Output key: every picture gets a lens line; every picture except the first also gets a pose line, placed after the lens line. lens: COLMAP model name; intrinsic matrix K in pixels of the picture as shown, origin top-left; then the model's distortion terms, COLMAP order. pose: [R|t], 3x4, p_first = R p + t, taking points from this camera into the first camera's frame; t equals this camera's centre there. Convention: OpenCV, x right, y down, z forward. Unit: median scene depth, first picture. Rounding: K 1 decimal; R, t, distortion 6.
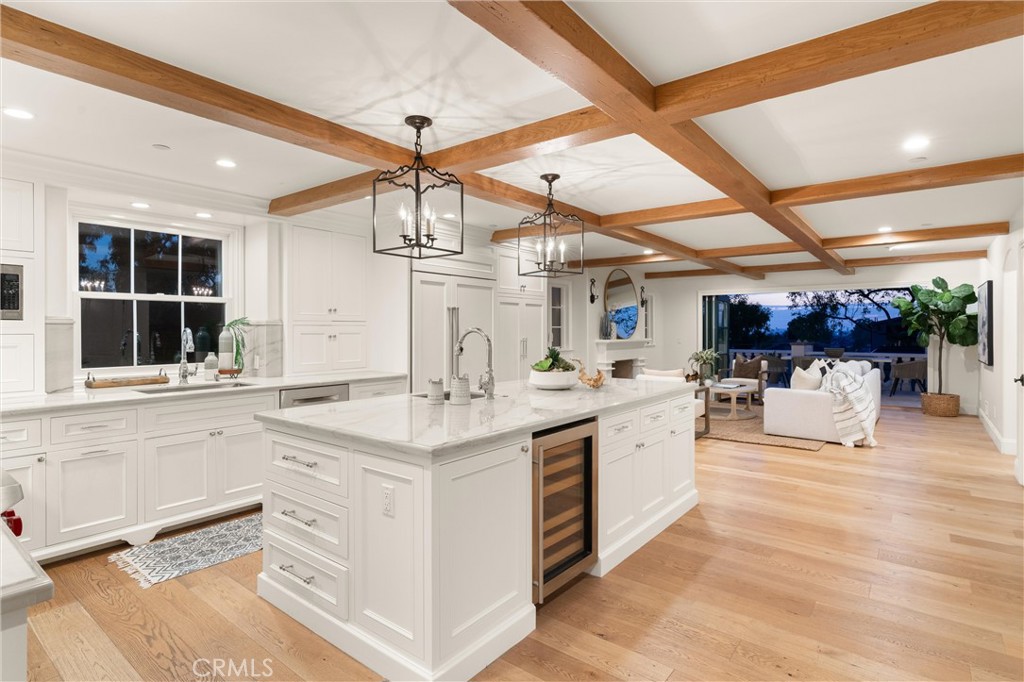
lens RADIAL K [[518.5, 0, 510.0], [0, 518.5, 332.4], [0, 0, 1]] dist [-0.005073, 0.000337]
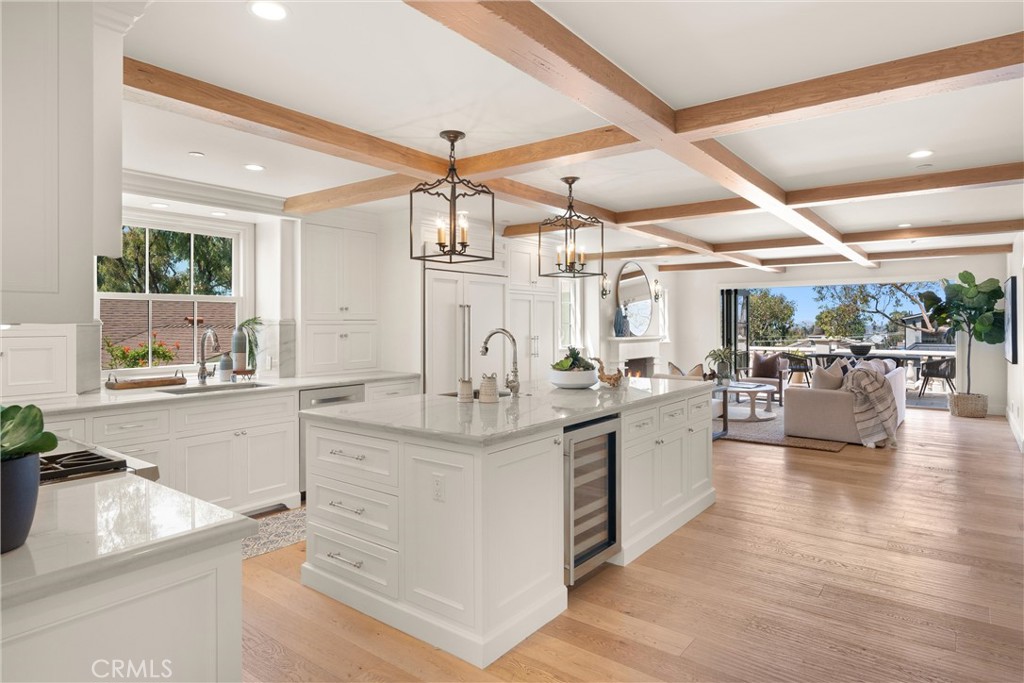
lens RADIAL K [[594.1, 0, 515.4], [0, 594.1, 322.6], [0, 0, 1]] dist [0.004389, -0.000929]
pose [[0.999743, -0.001231, 0.022626, -0.066584], [0.001384, 0.999976, -0.006741, -0.013605], [-0.022617, 0.006770, 0.999721, -0.188650]]
